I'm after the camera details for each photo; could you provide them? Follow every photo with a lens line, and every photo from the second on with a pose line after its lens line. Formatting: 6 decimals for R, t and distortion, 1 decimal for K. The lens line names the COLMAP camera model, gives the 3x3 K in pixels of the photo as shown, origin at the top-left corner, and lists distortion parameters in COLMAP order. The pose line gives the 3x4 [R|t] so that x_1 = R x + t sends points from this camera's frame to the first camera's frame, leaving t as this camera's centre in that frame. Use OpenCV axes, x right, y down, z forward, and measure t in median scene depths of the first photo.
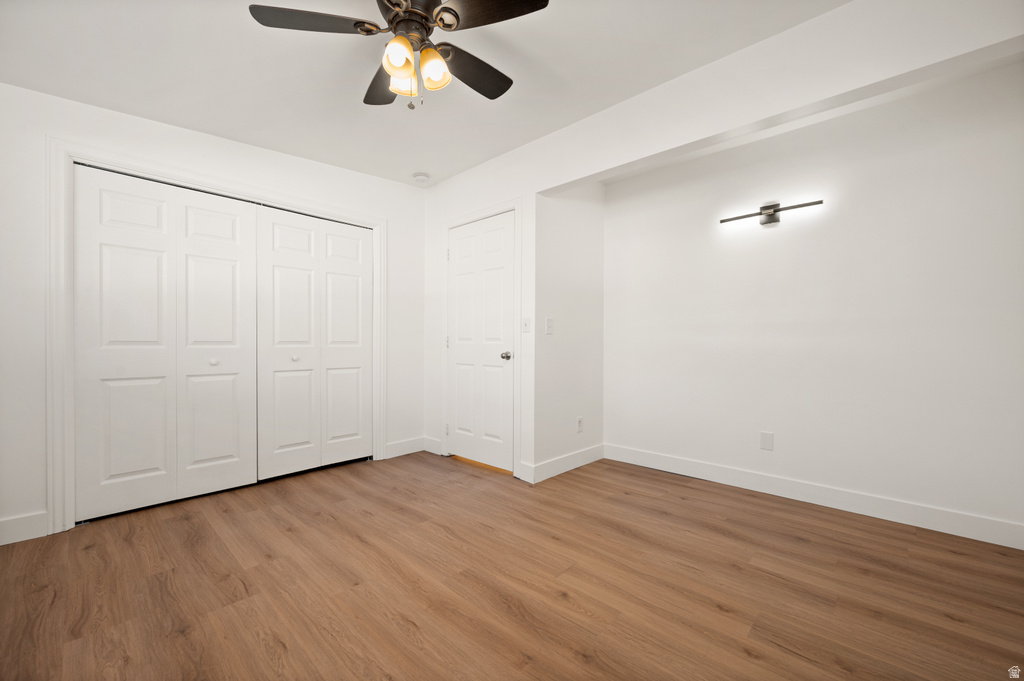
lens RADIAL K [[411.7, 0, 514.7], [0, 411.7, 344.2], [0, 0, 1]] dist [-0.001494, 0.000201]
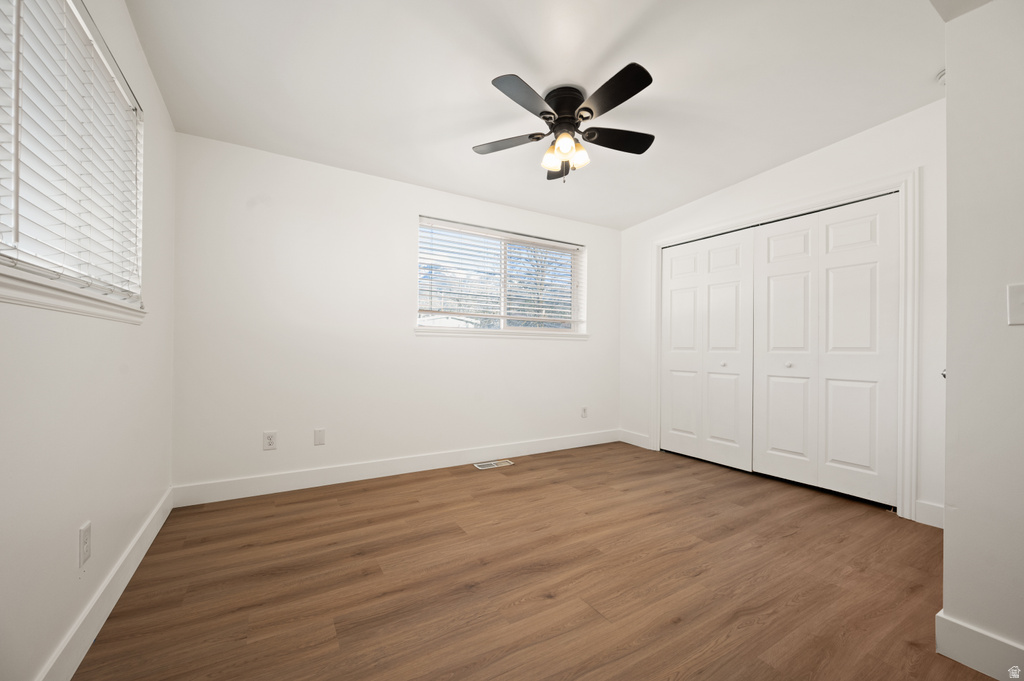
lens RADIAL K [[411.7, 0, 516.1], [0, 411.7, 344.8], [0, 0, 1]] dist [-0.001494, 0.000201]
pose [[-0.278107, -0.012230, -0.960472, 0.746129], [-0.010482, 0.999898, -0.009697, 0.004098], [0.960493, 0.007371, -0.278207, 0.800343]]
